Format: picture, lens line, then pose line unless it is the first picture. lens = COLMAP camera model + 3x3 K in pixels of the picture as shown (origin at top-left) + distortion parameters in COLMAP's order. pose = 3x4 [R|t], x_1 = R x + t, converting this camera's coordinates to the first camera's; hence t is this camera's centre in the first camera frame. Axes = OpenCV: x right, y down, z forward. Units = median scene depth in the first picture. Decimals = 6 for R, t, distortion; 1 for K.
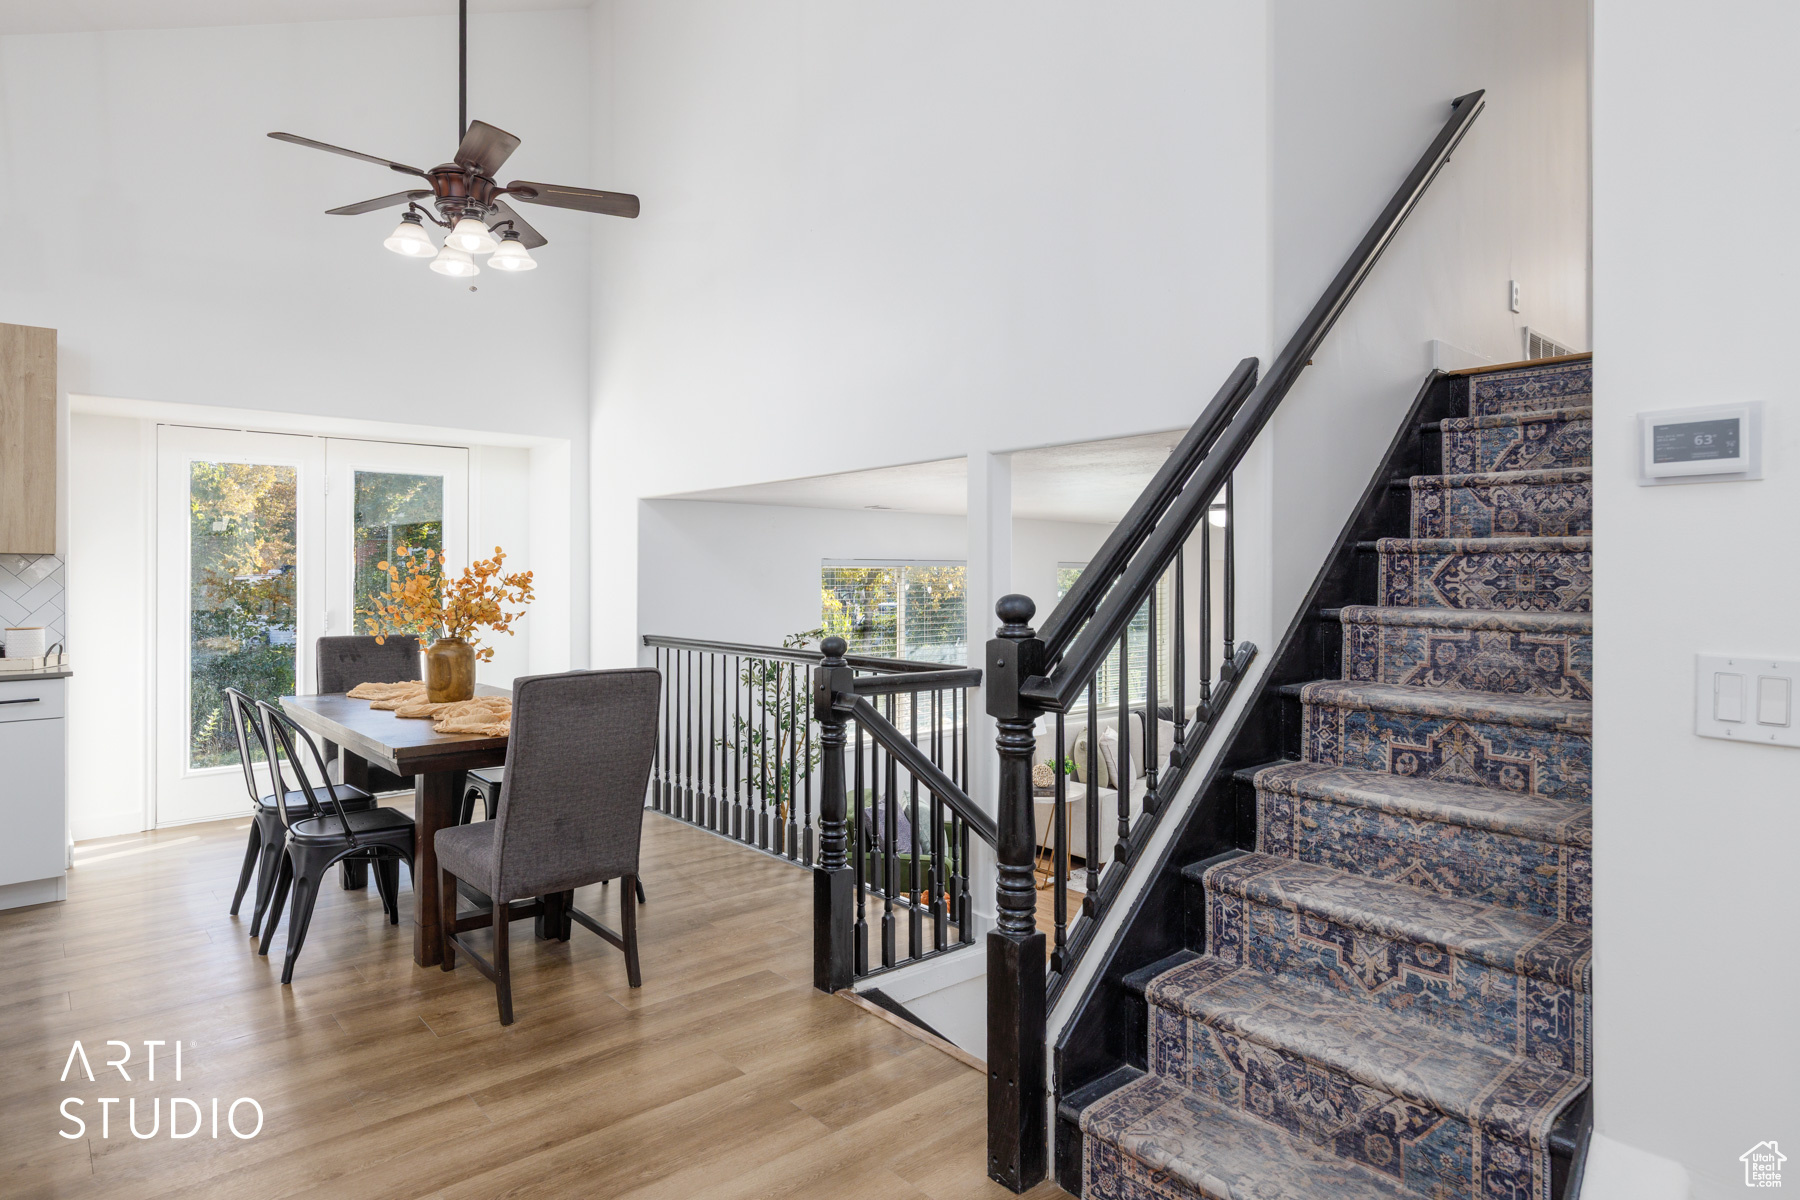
lens RADIAL K [[1014.4, 0, 901.0], [0, 1014.4, 584.0], [0, 0, 1]] dist [0.005703, 0.001610]
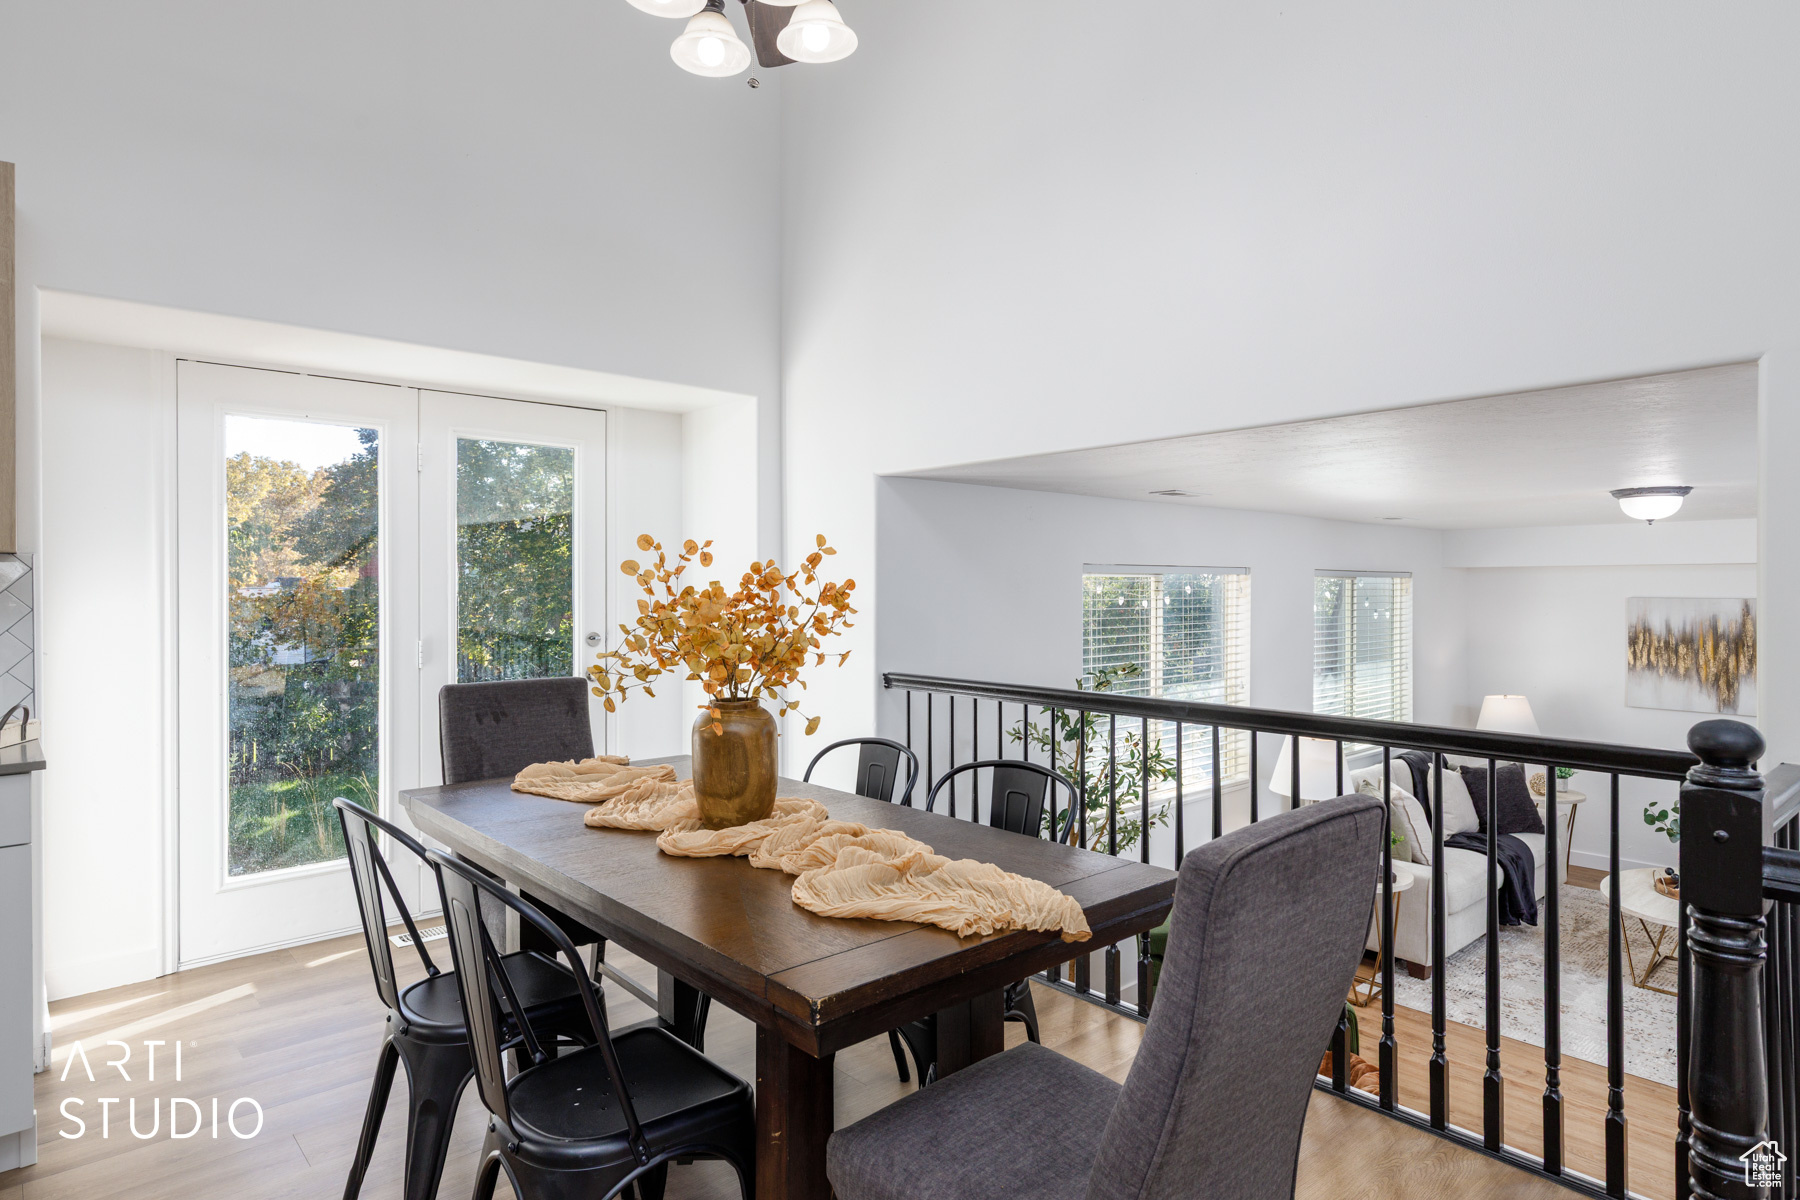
lens RADIAL K [[997.9, 0, 900.0], [0, 997.9, 600.0], [0, 0, 1]] dist [0.006822, 0.000774]
pose [[0.999867, -0.002459, 0.016095, -0.280367], [0.002380, 0.999985, 0.004965, -0.002957], [-0.016107, -0.004926, 0.999858, 0.351546]]
